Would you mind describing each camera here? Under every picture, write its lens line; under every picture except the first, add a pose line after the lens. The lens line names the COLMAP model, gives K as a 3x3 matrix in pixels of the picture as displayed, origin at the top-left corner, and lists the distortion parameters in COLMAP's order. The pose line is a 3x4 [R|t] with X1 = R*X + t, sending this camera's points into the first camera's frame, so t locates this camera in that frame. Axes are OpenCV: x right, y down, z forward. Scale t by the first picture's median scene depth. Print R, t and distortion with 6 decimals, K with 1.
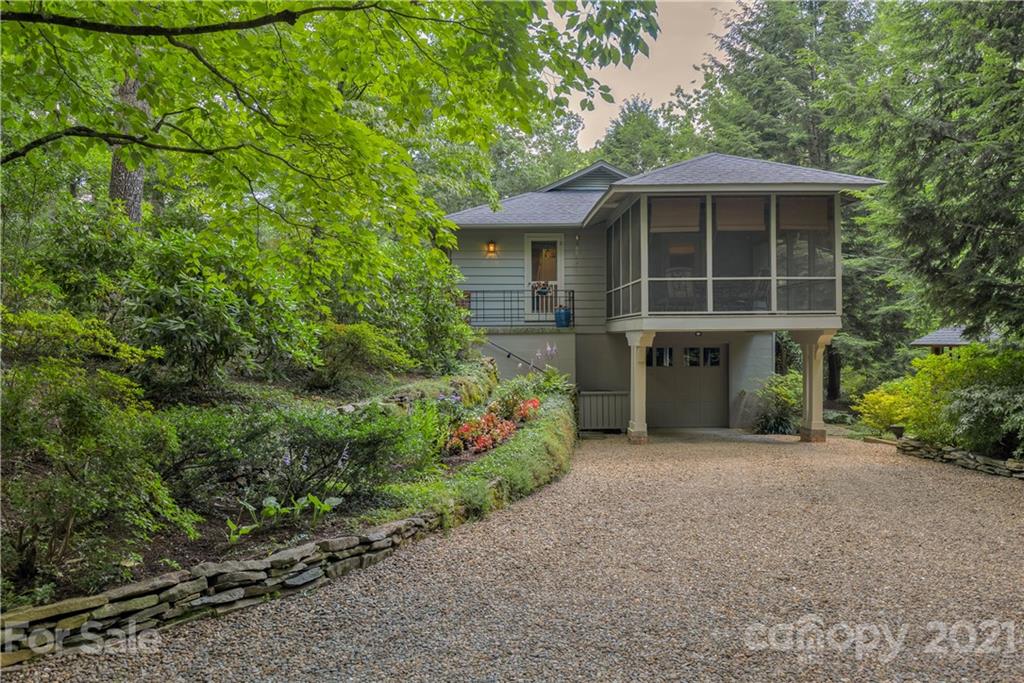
lens RADIAL K [[823.0, 0, 512.5], [0, 823.0, 343.9], [0, 0, 1]] dist [-0.003405, -0.003325]
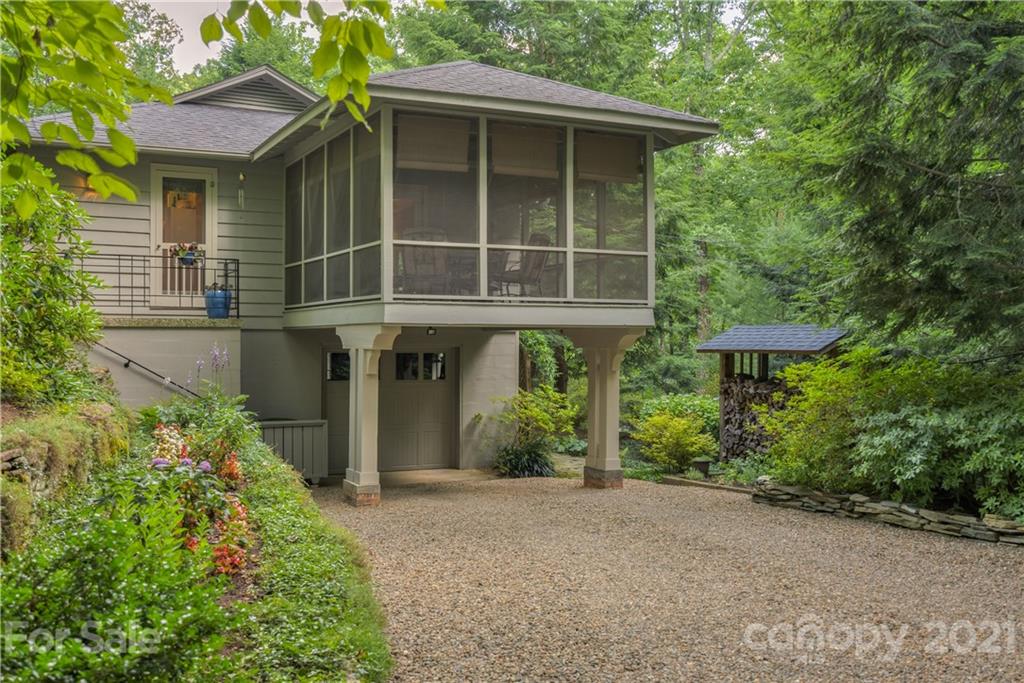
lens RADIAL K [[1045.1, 0, 511.4], [0, 1045.1, 336.0], [0, 0, 1]] dist [-0.013023, 0.000000]
pose [[0.909516, 0.010500, 0.415536, -0.065569], [-0.005343, 0.999894, -0.013571, 0.002326], [-0.415634, 0.010123, 0.909475, 0.196459]]
